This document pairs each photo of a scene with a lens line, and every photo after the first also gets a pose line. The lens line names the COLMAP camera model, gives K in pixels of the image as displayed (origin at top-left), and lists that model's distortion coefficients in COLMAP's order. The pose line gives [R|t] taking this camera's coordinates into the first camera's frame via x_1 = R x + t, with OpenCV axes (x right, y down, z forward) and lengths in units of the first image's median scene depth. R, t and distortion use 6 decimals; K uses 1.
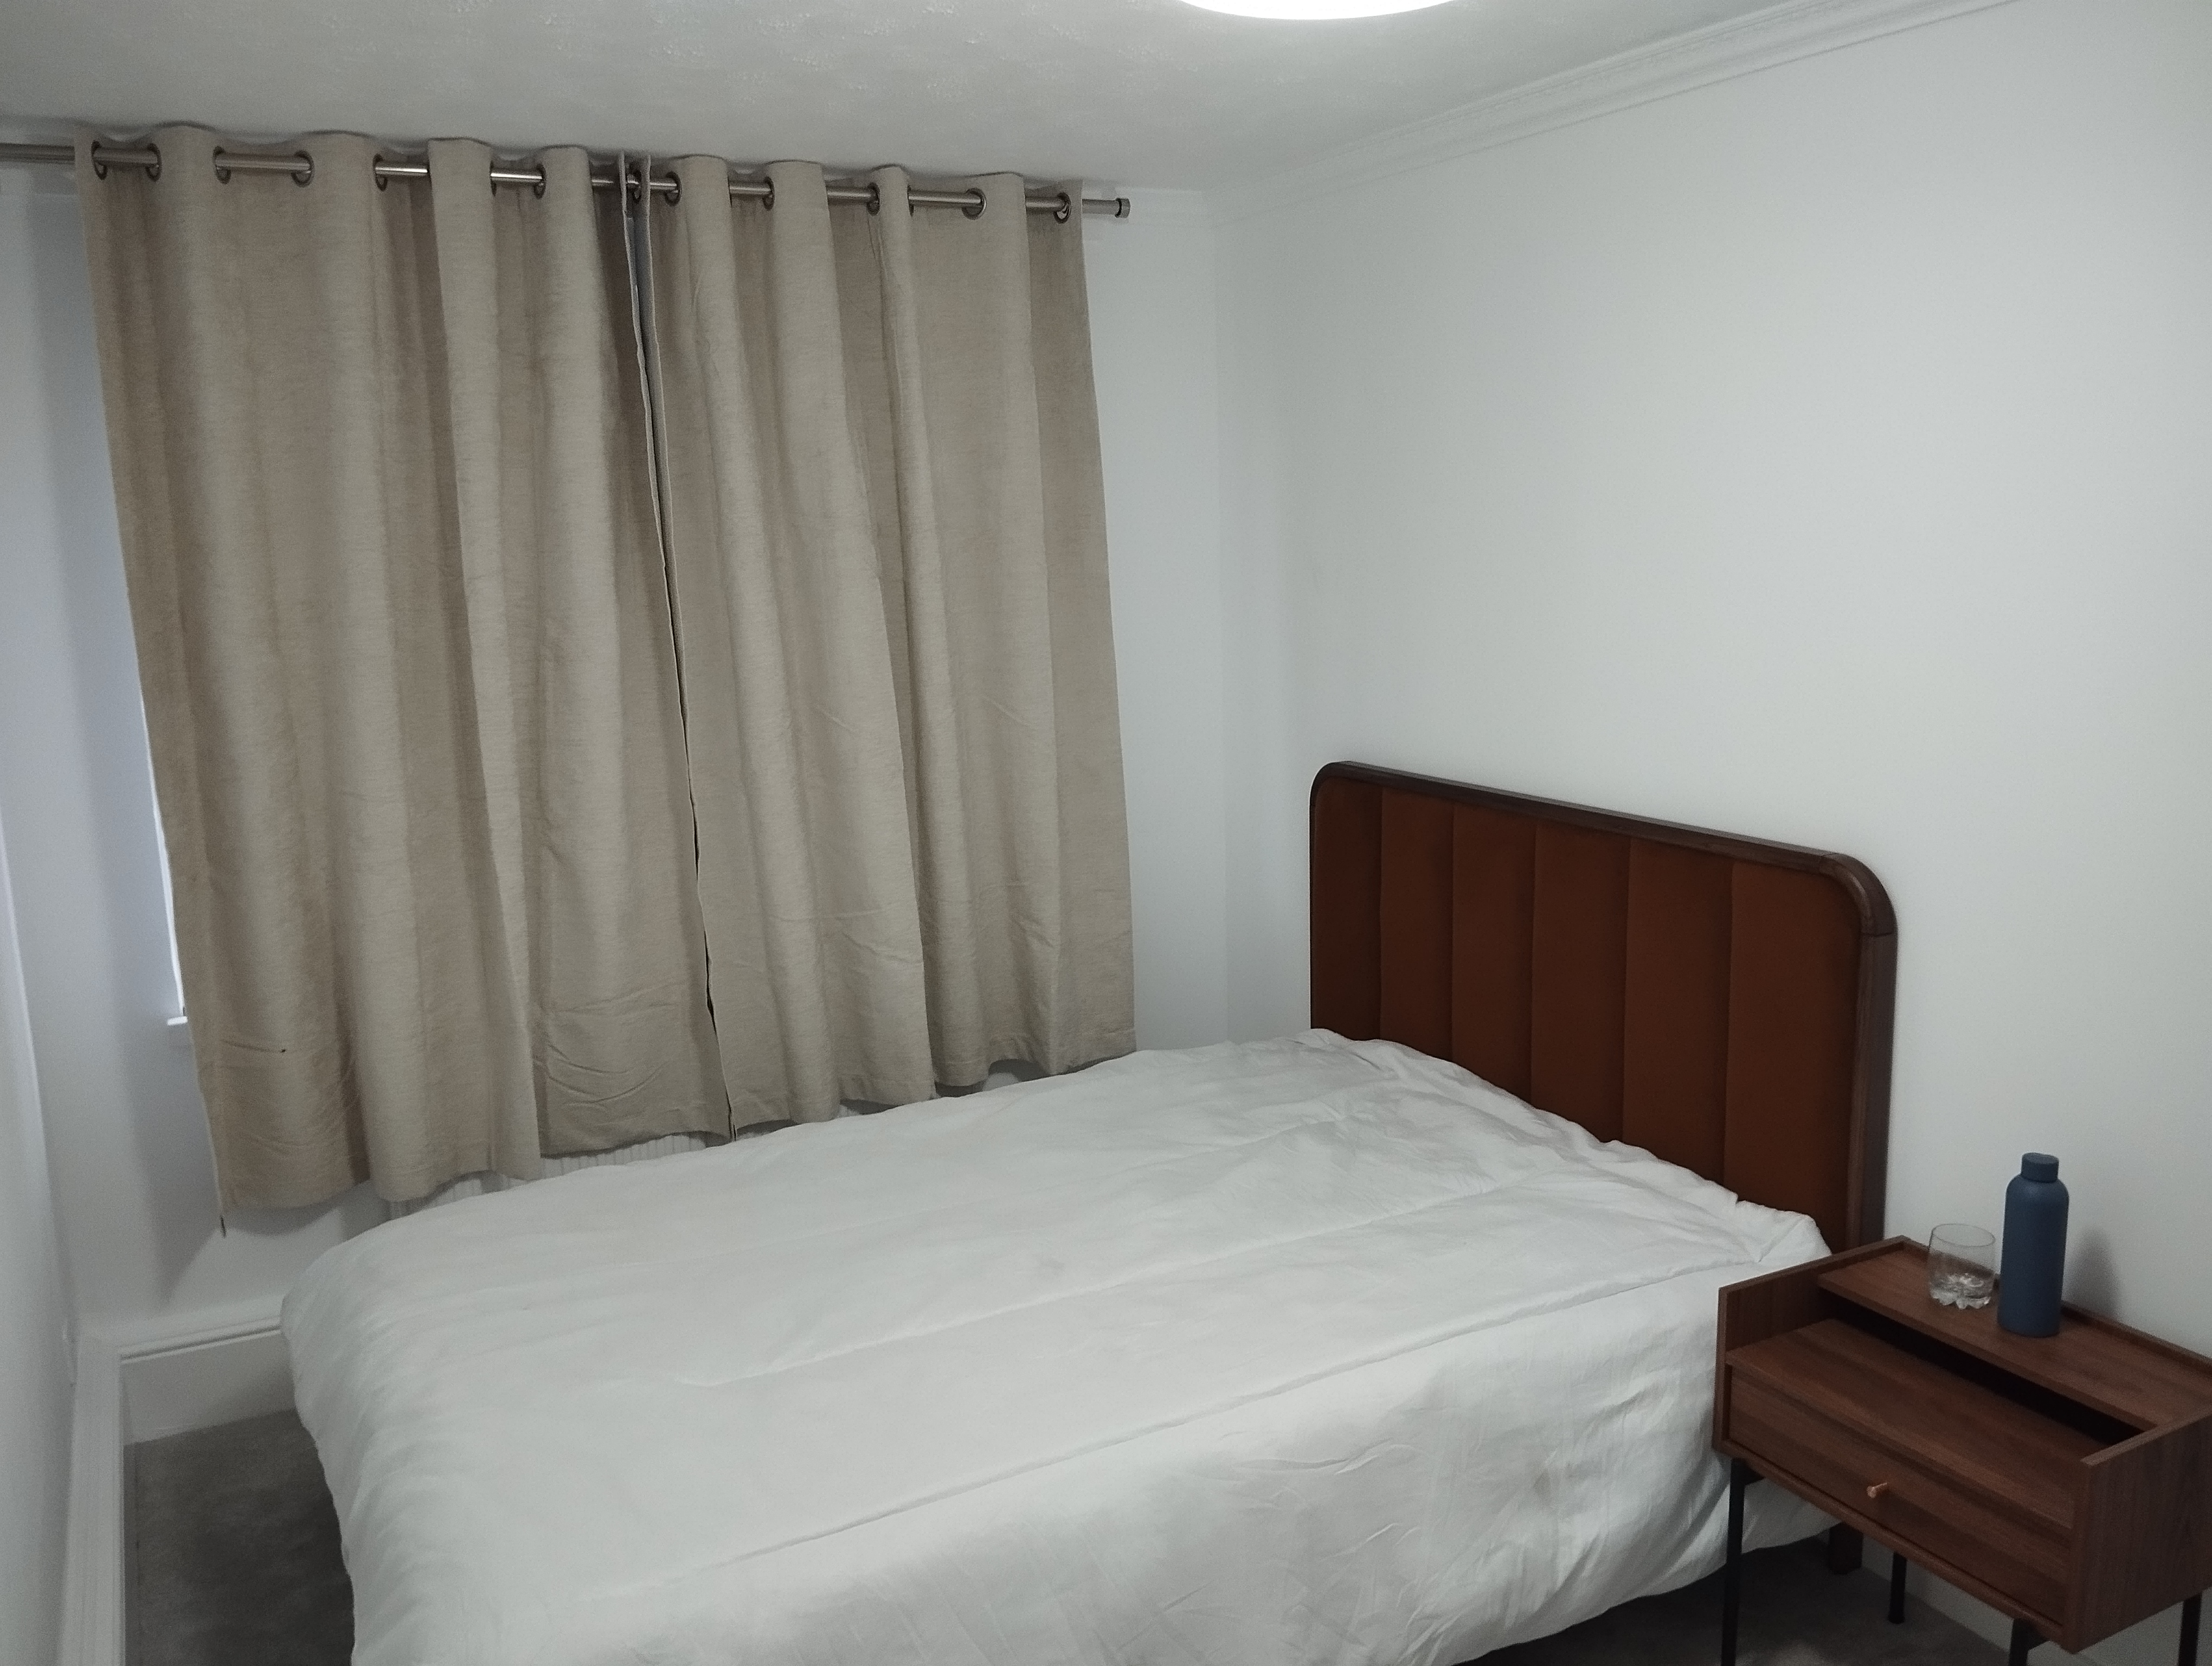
lens RADIAL K [[1819.6, 0, 1114.5], [0, 1819.6, 839.1], [0, 0, 1]] dist [0.088287, -0.188196]
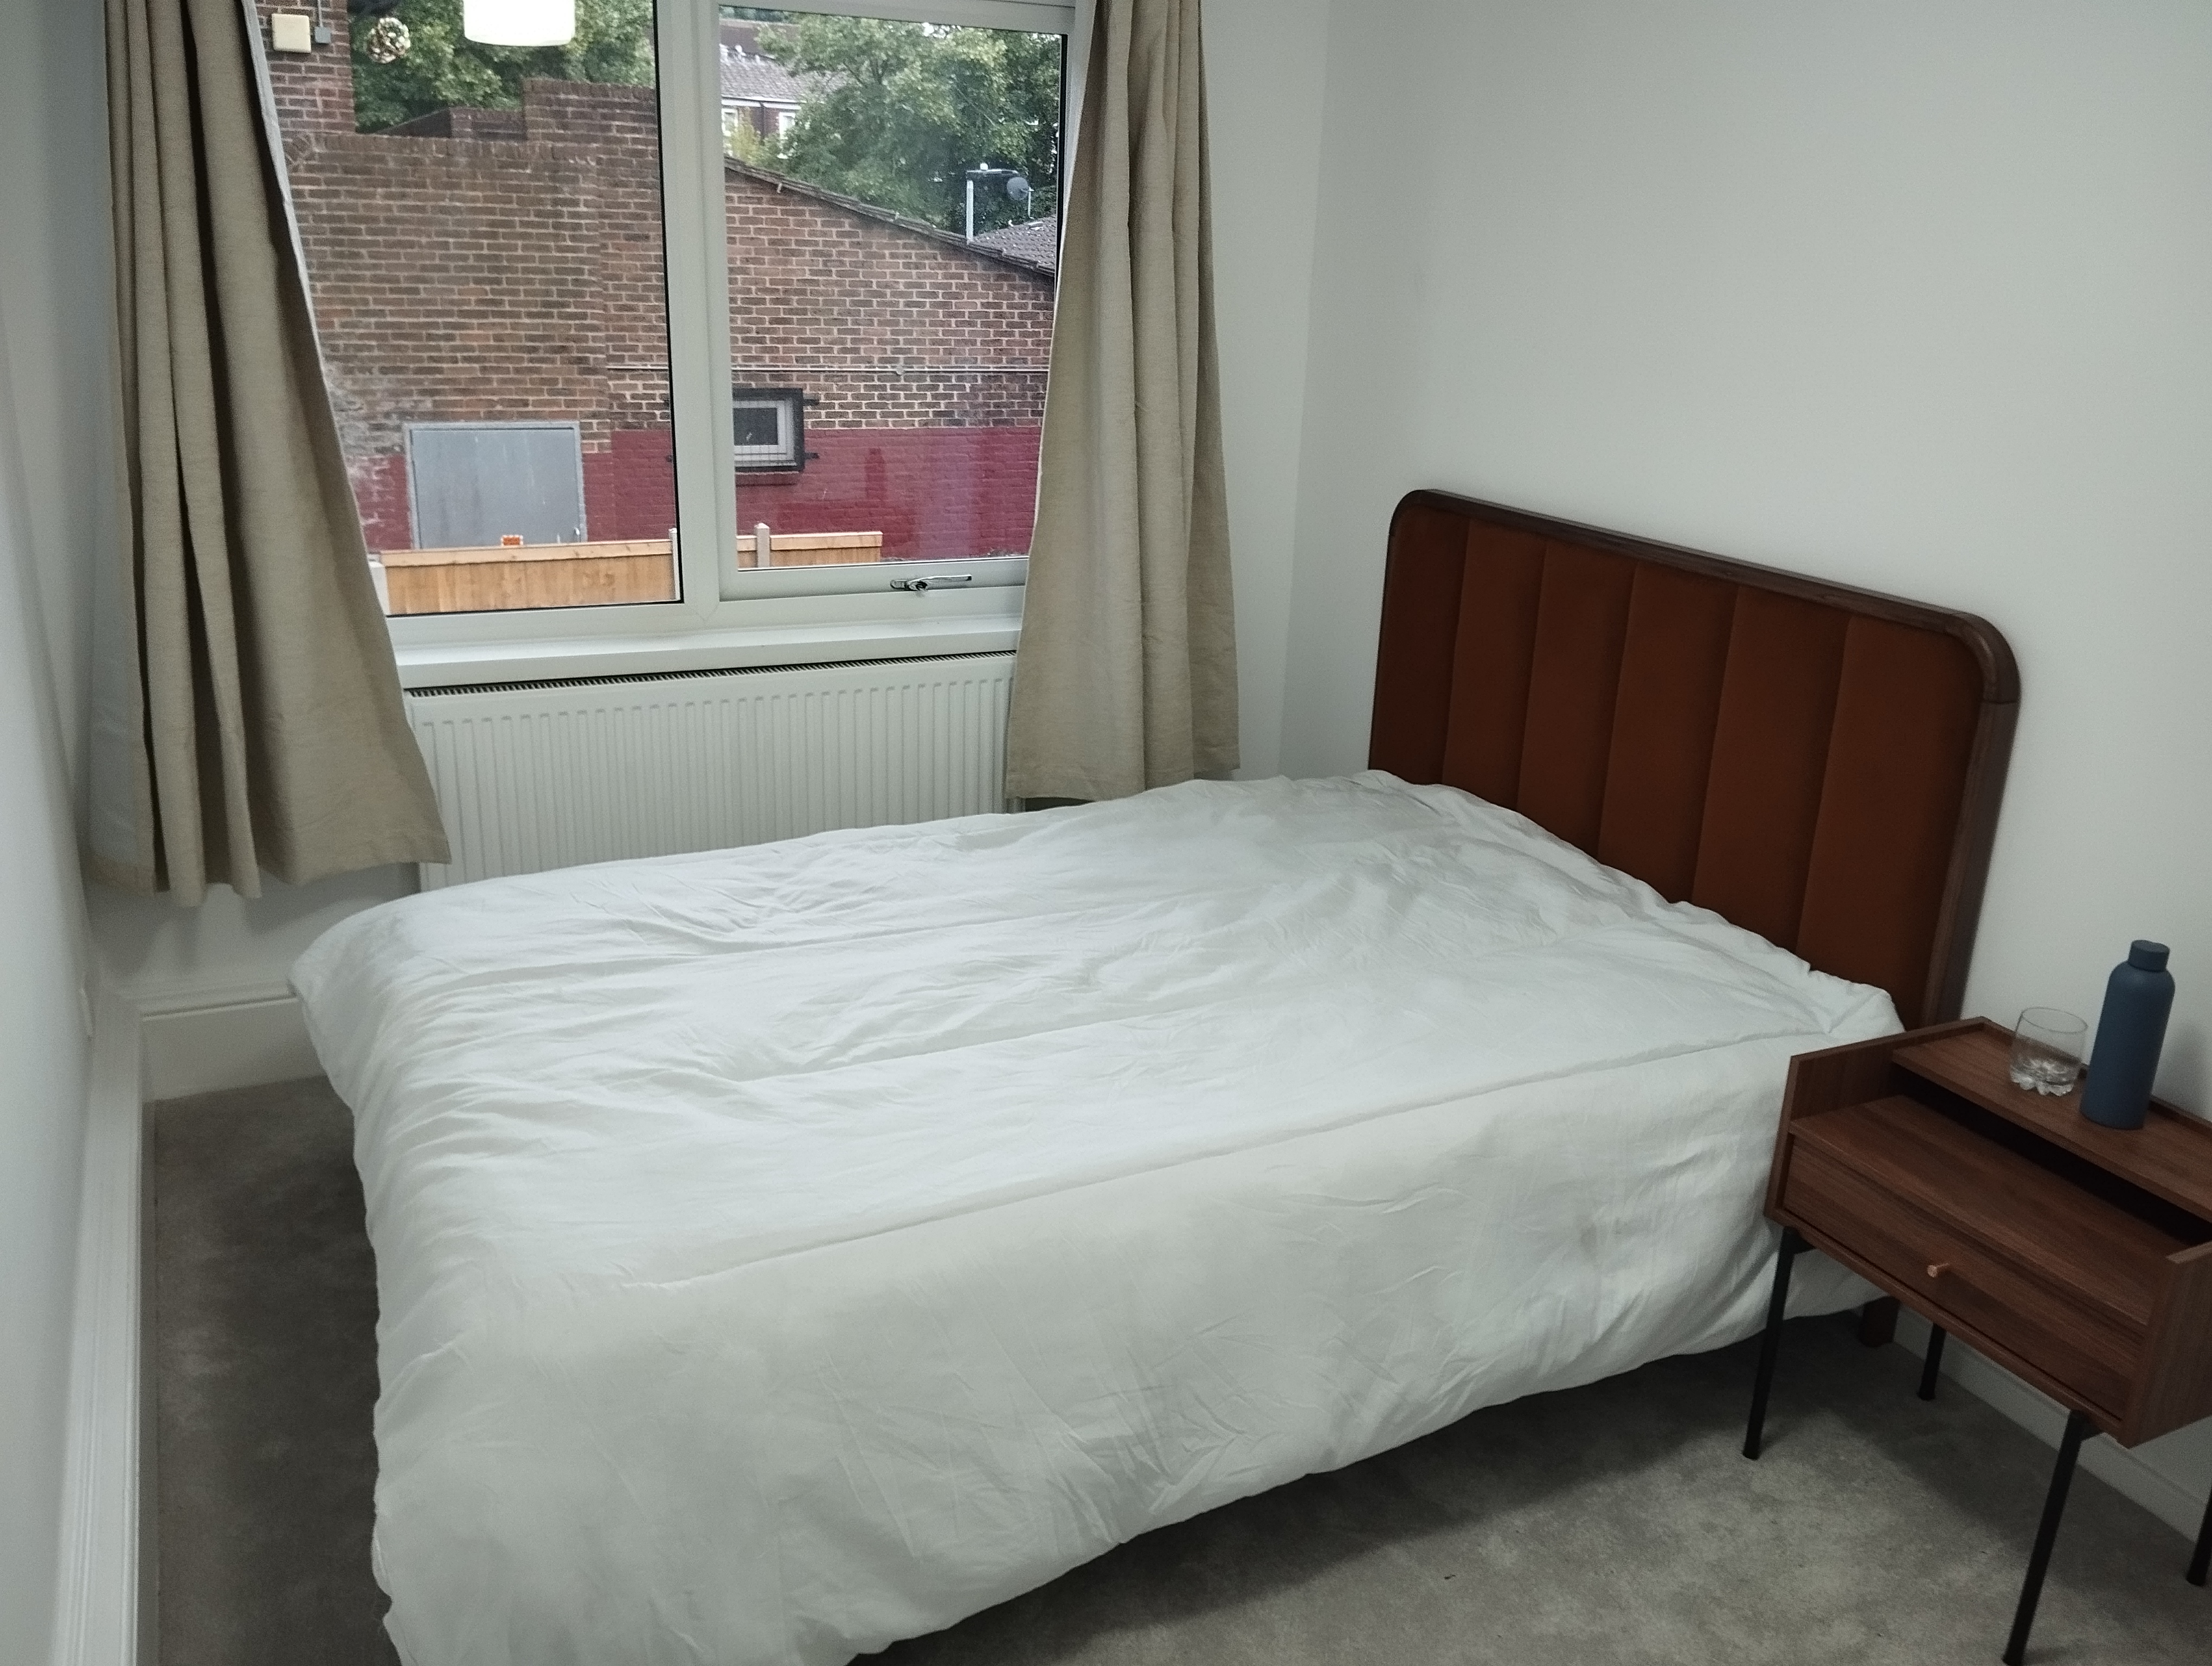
lens RADIAL K [[1819.6, 0, 1114.5], [0, 1819.6, 839.1], [0, 0, 1]] dist [0.088287, -0.188196]
pose [[0.997646, 0.067854, -0.009953, -0.019759], [-0.065752, 0.987624, 0.142389, 0.016307], [0.019492, -0.141400, 0.989761, 0.050705]]
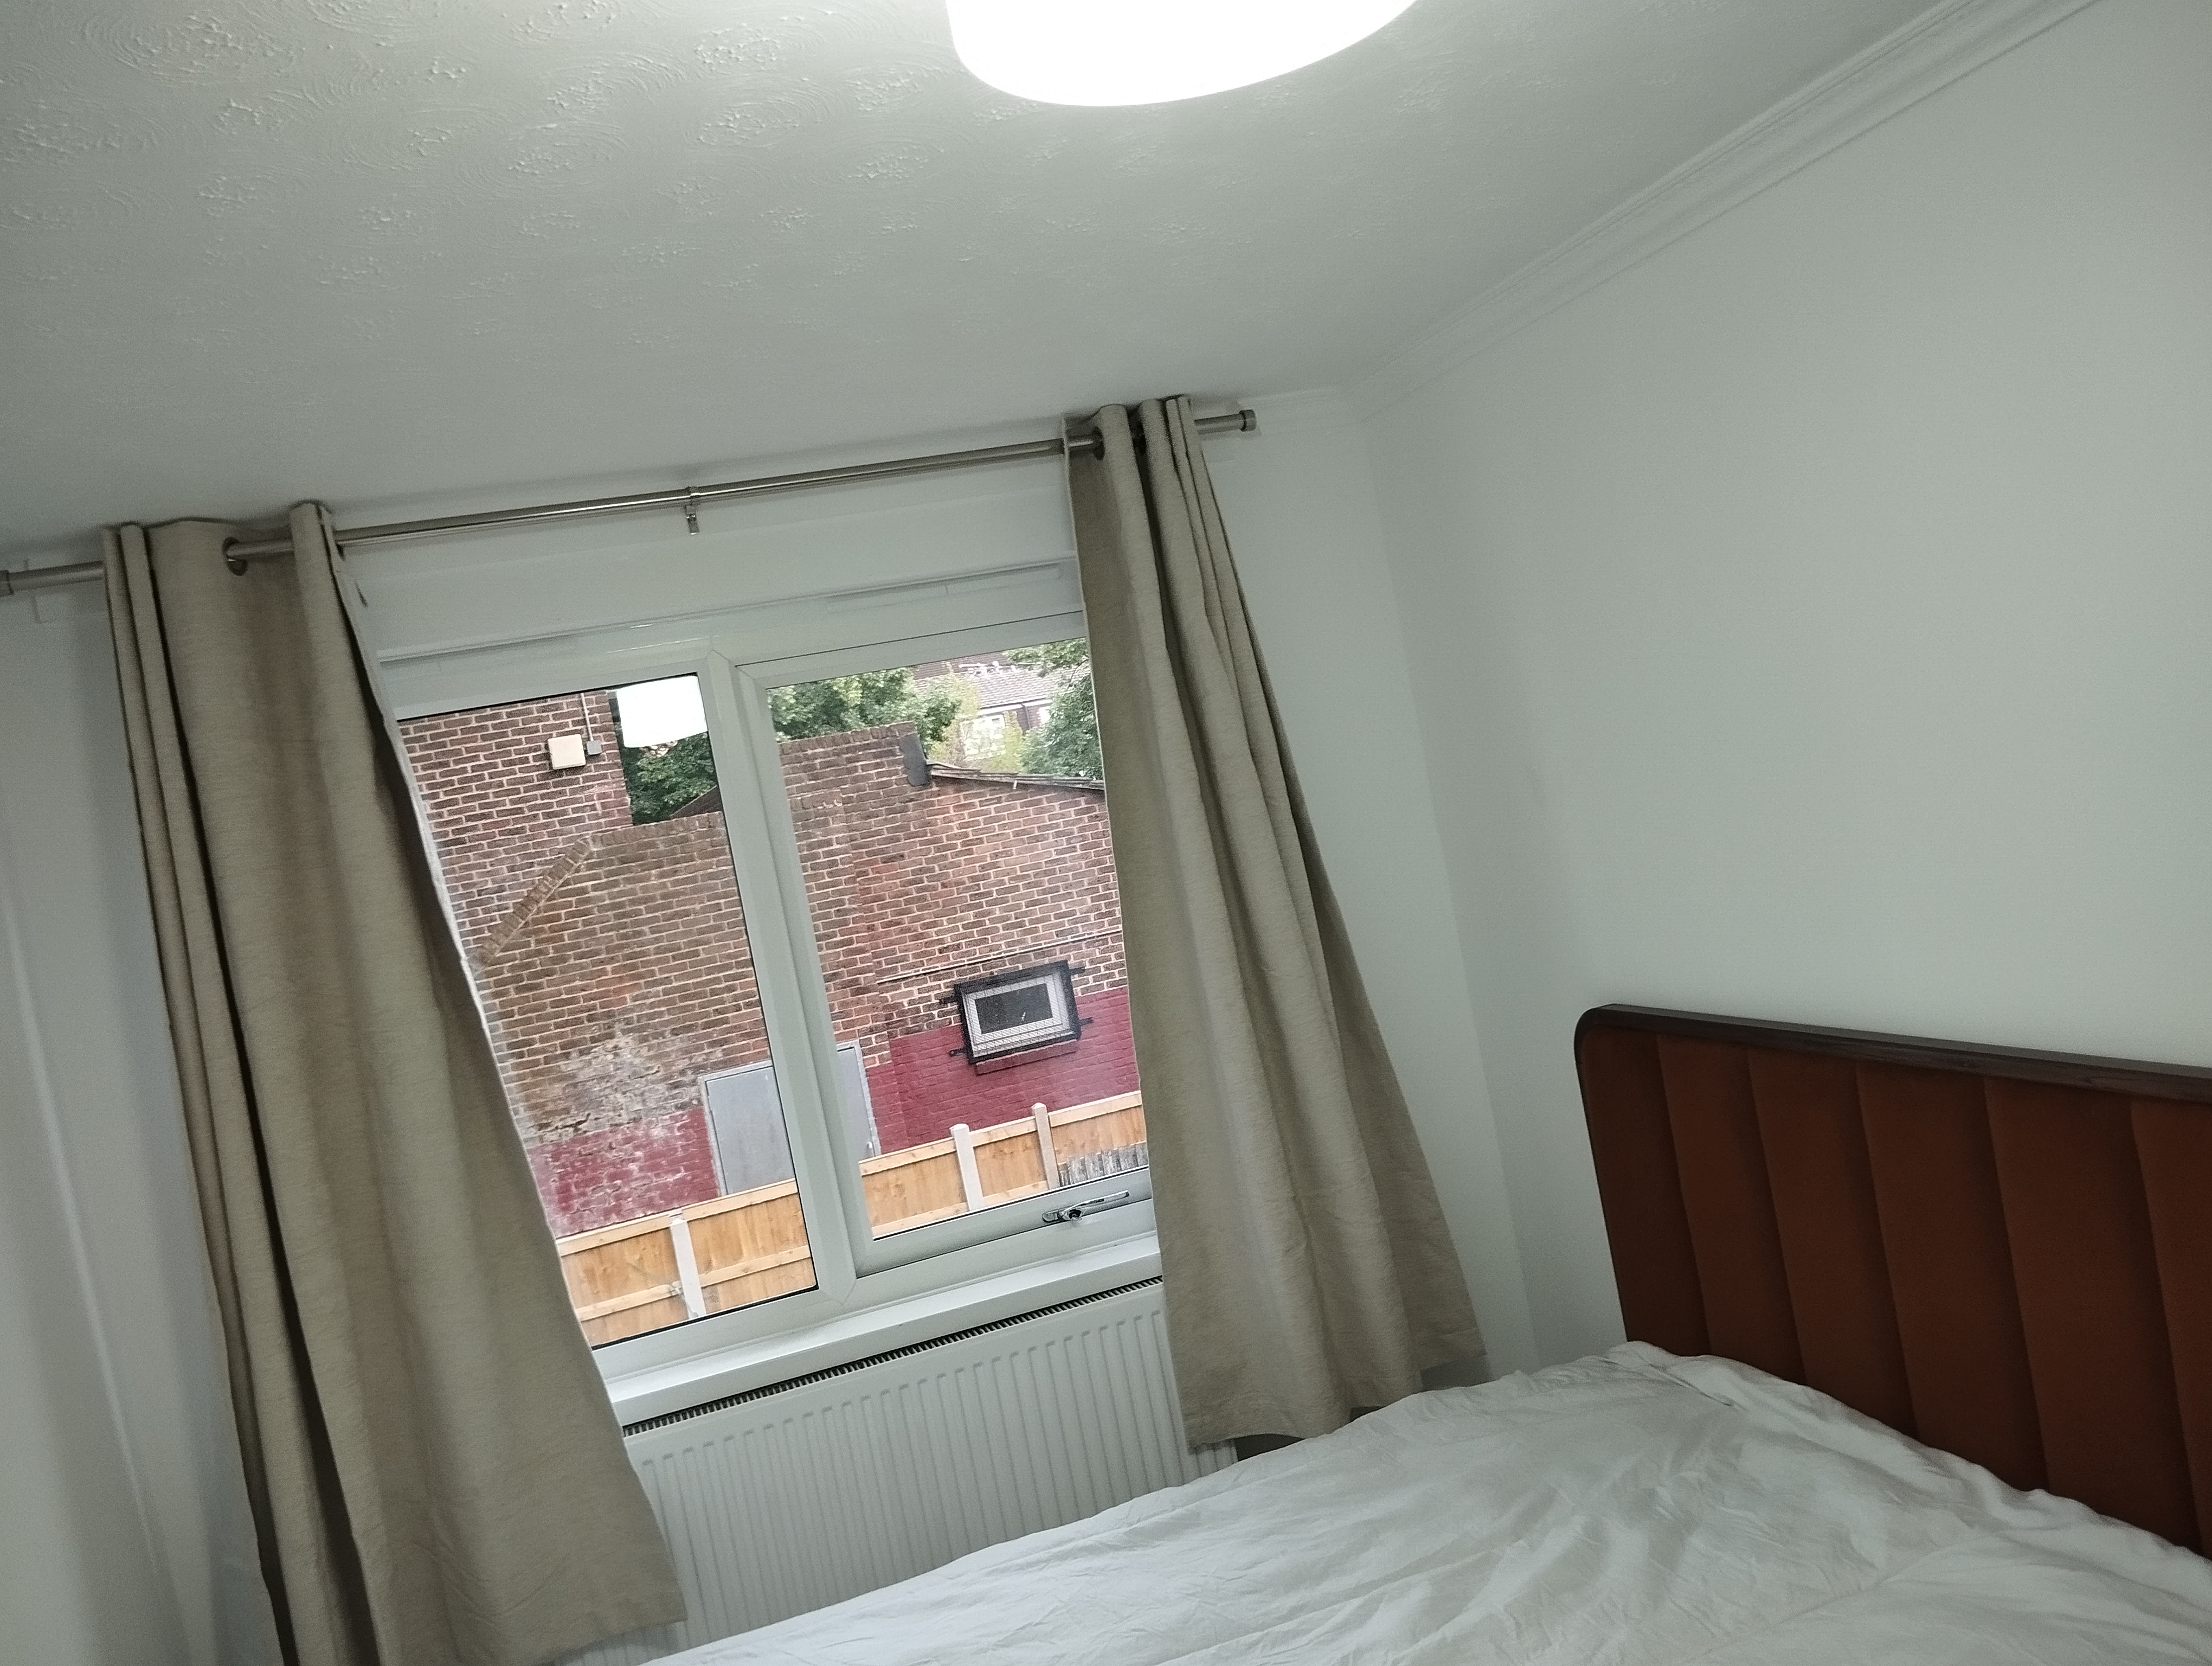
lens RADIAL K [[1813.0, 0, 1112.9], [0, 1813.0, 840.6], [0, 0, 1]] dist [0.087499, -0.183531]
pose [[0.972062, -0.154449, -0.176751, 0.090508], [0.130579, 0.981564, -0.139578, -0.040251], [0.195050, 0.112598, 0.974309, 0.205789]]
